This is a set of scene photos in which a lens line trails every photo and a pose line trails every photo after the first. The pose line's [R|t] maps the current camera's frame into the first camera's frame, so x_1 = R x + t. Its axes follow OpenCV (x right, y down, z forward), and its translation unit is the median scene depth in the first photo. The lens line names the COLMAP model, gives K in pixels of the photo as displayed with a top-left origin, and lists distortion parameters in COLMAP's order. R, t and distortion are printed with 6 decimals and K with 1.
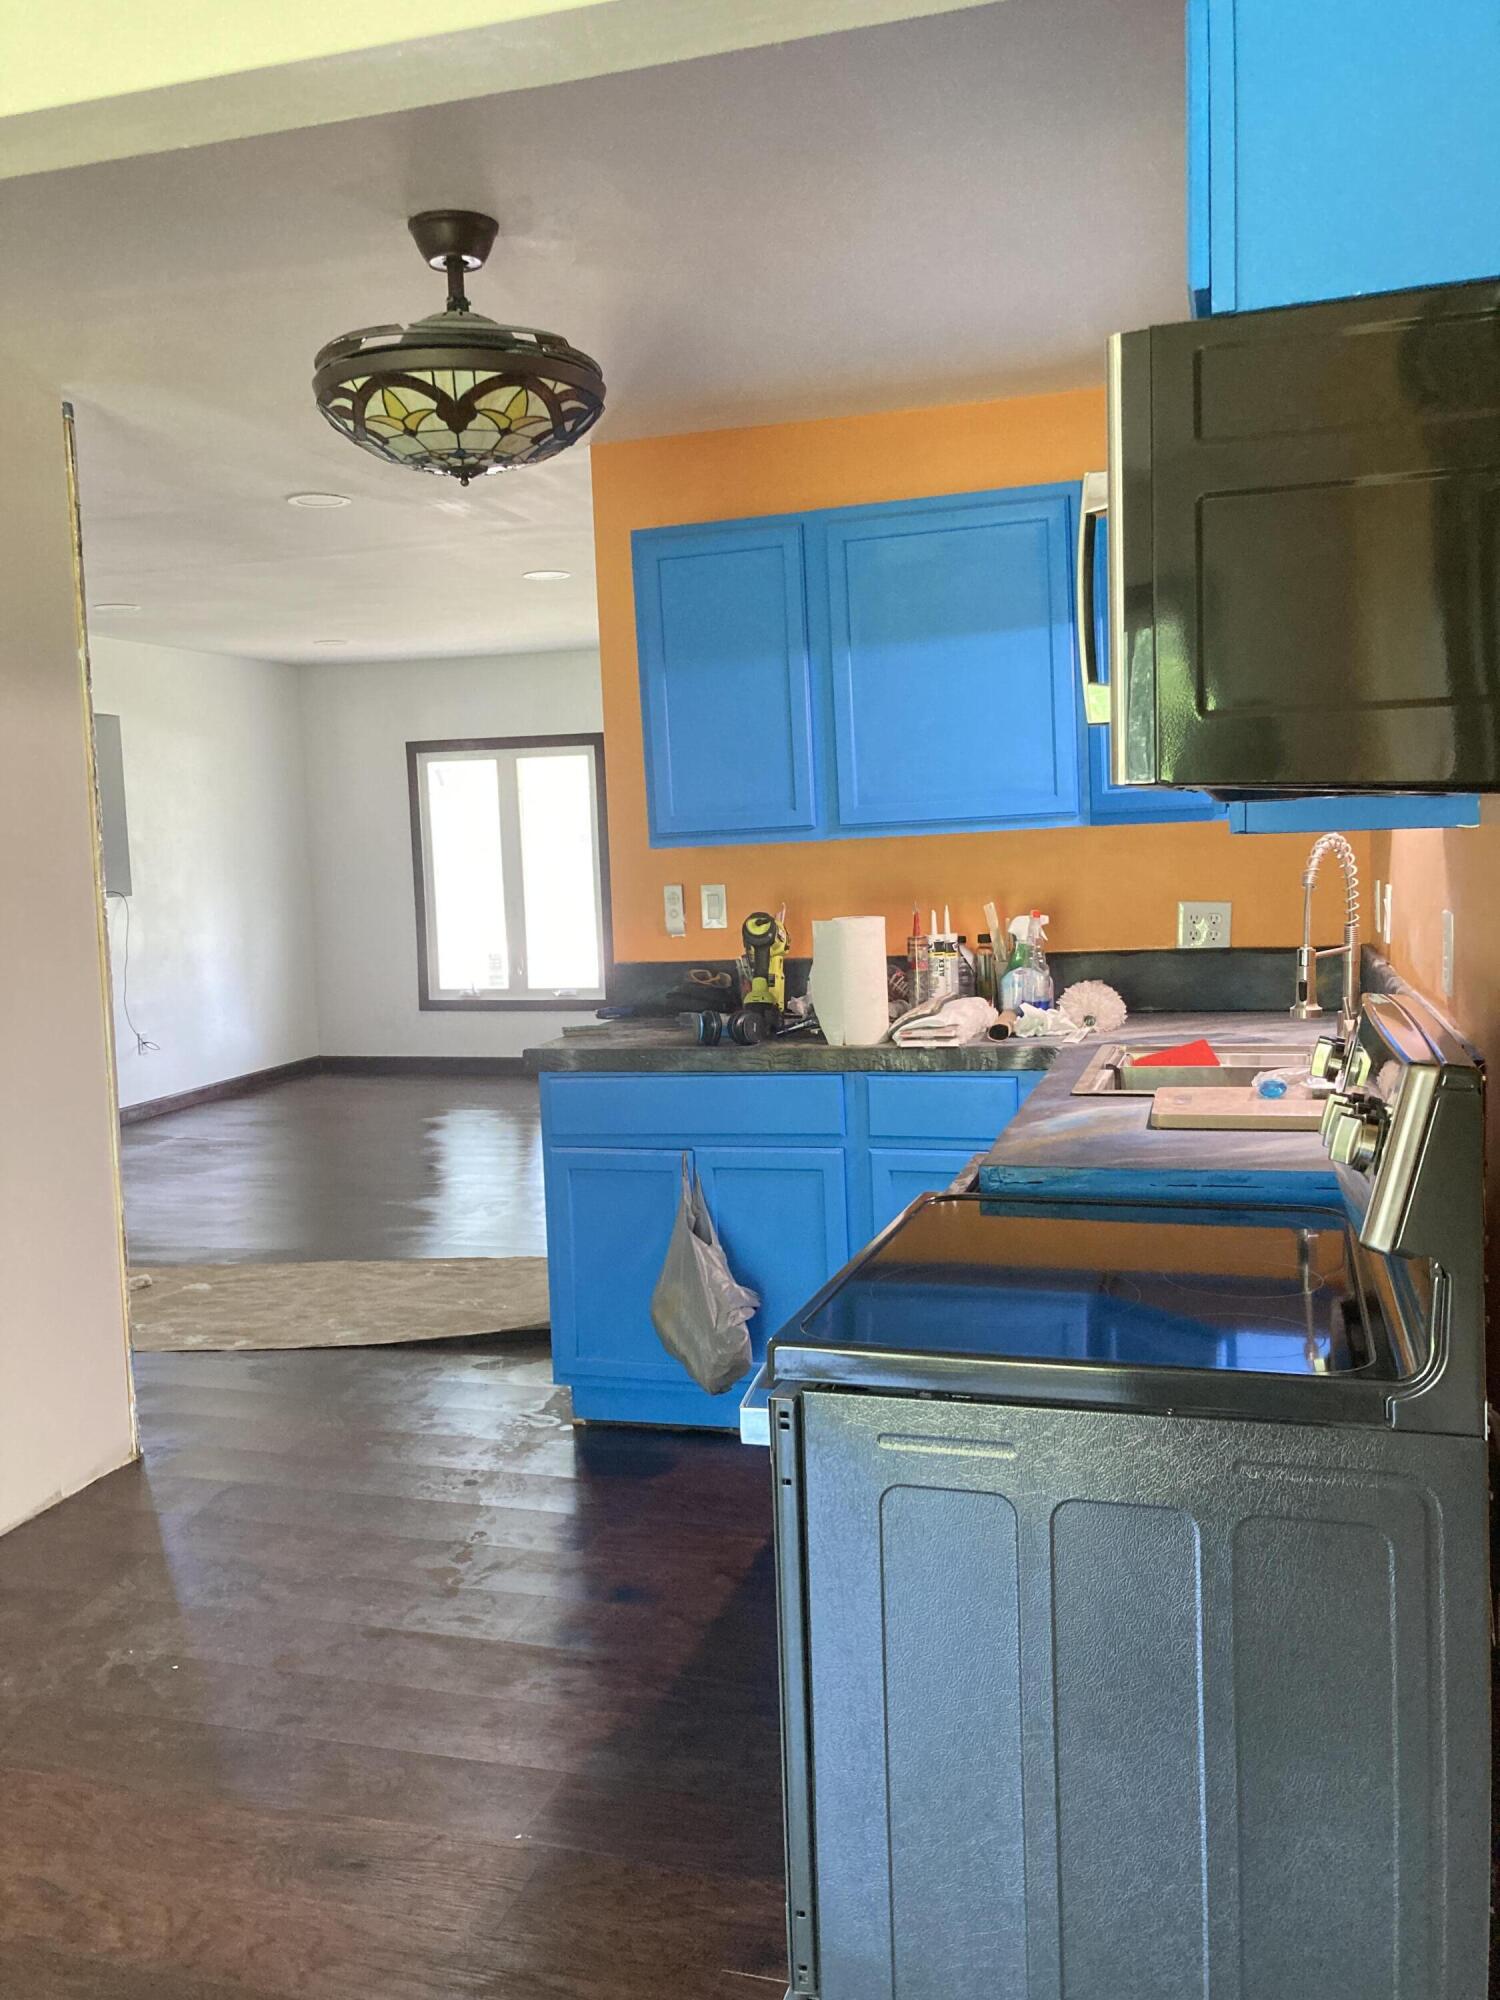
lens RADIAL K [[1659.6, 0, 750.0], [0, 1659.6, 1000.0], [0, 0, 1]] dist [0.007140, 0.003099]
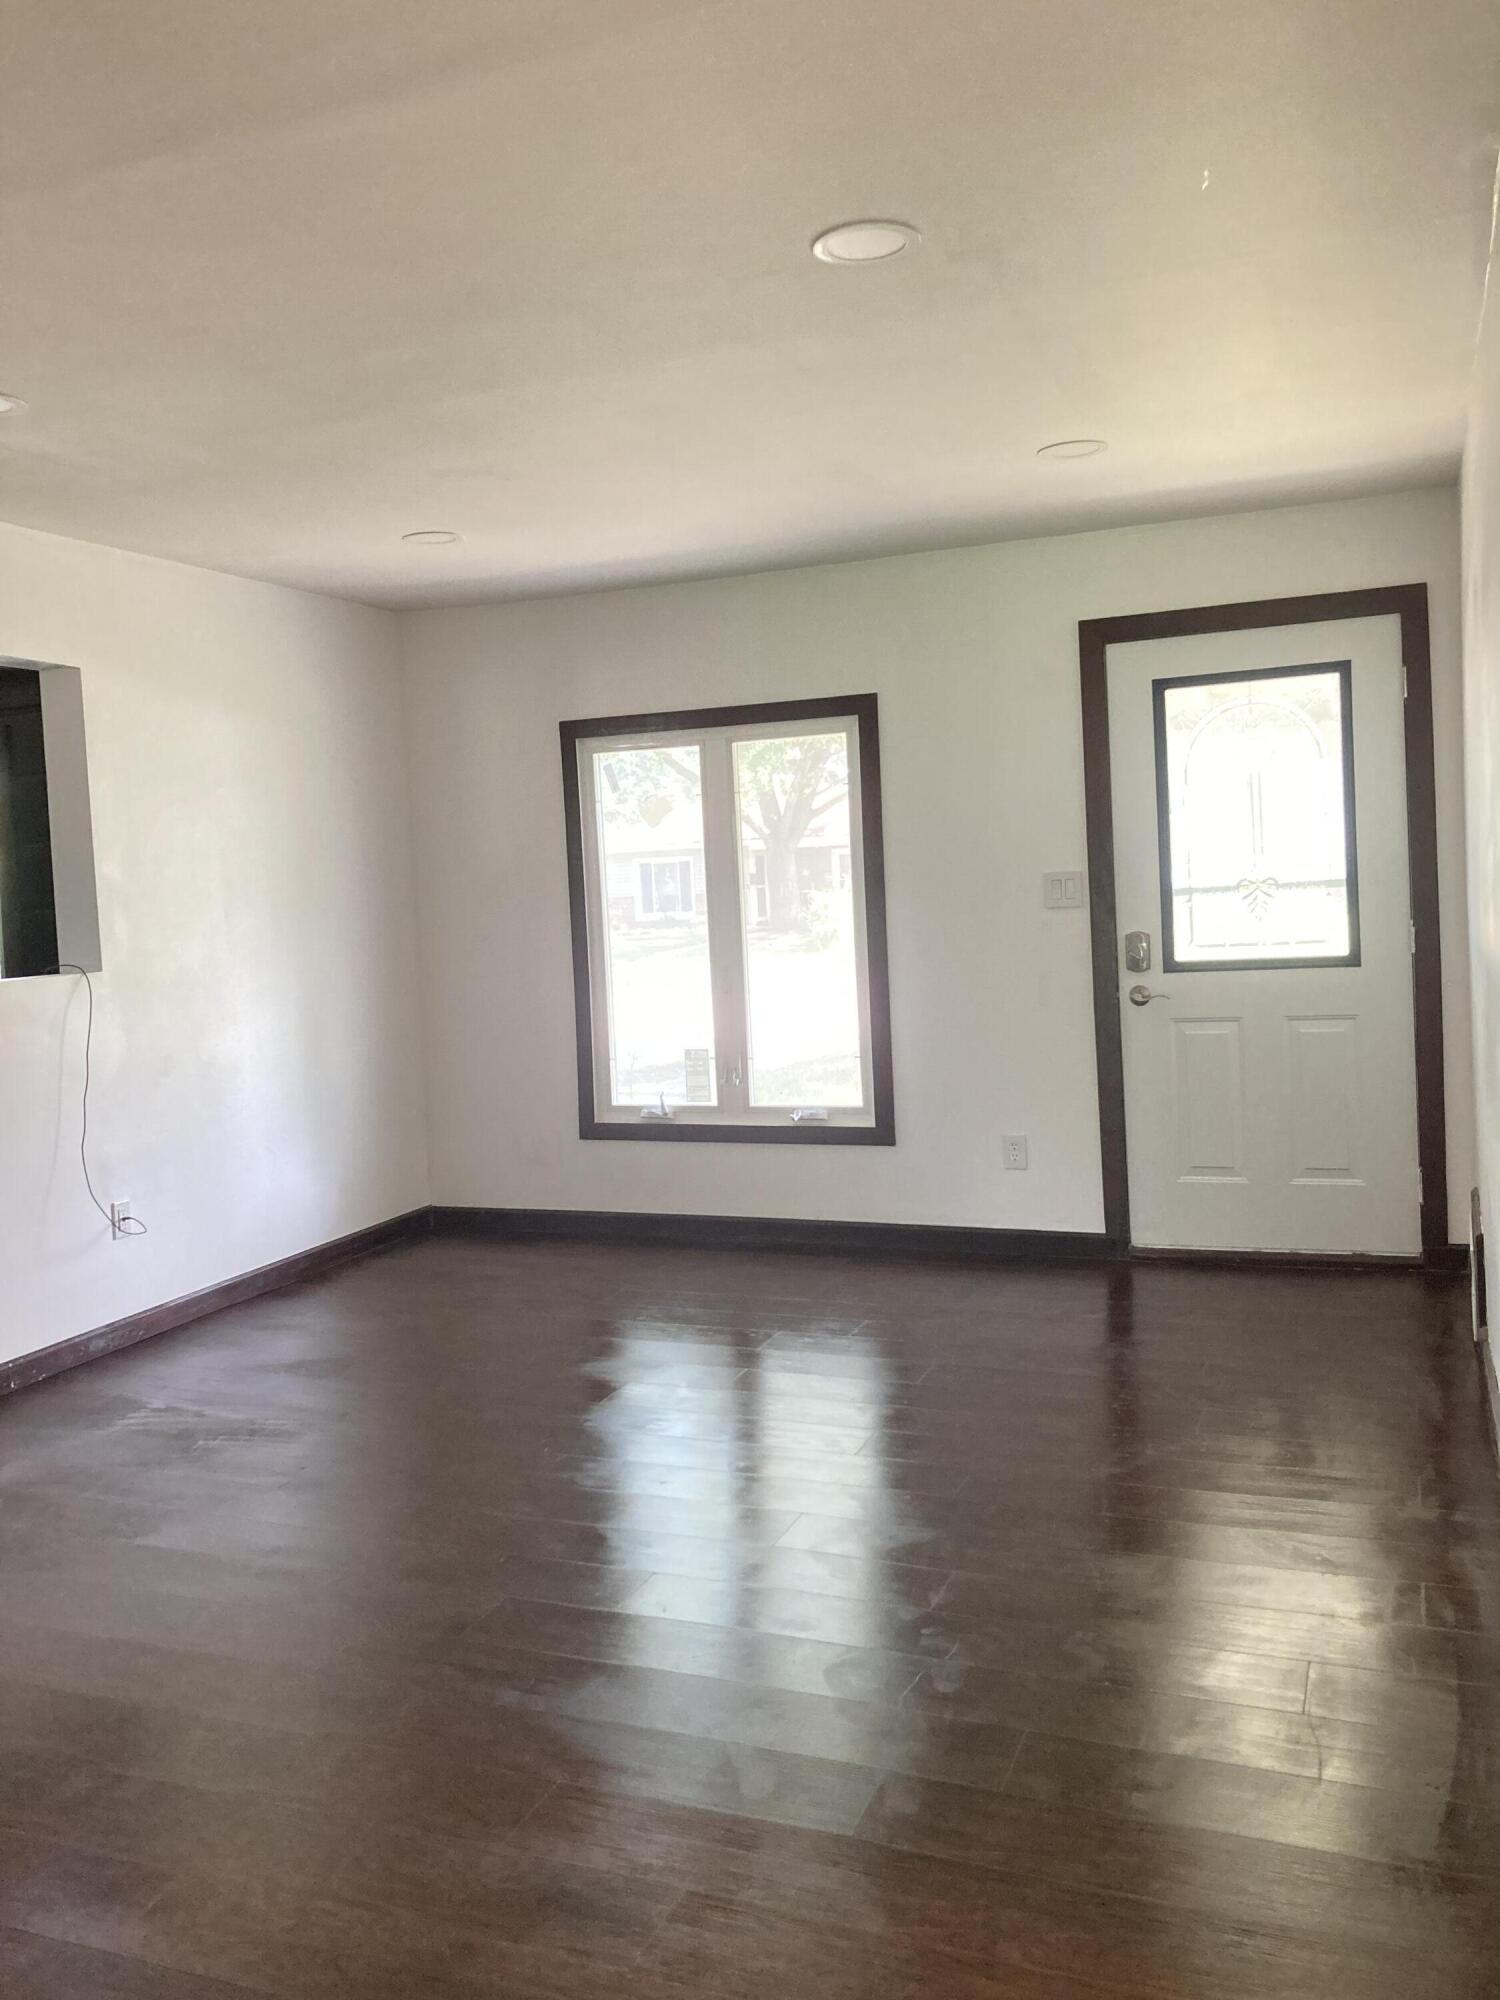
lens RADIAL K [[1659.6, 0, 750.0], [0, 1659.6, 1000.0], [0, 0, 1]] dist [0.007140, 0.003099]
pose [[0.994709, -0.001747, -0.102714, -0.068299], [0.000508, 0.999927, -0.012092, -0.039840], [0.102728, 0.011976, 0.994637, 0.370300]]
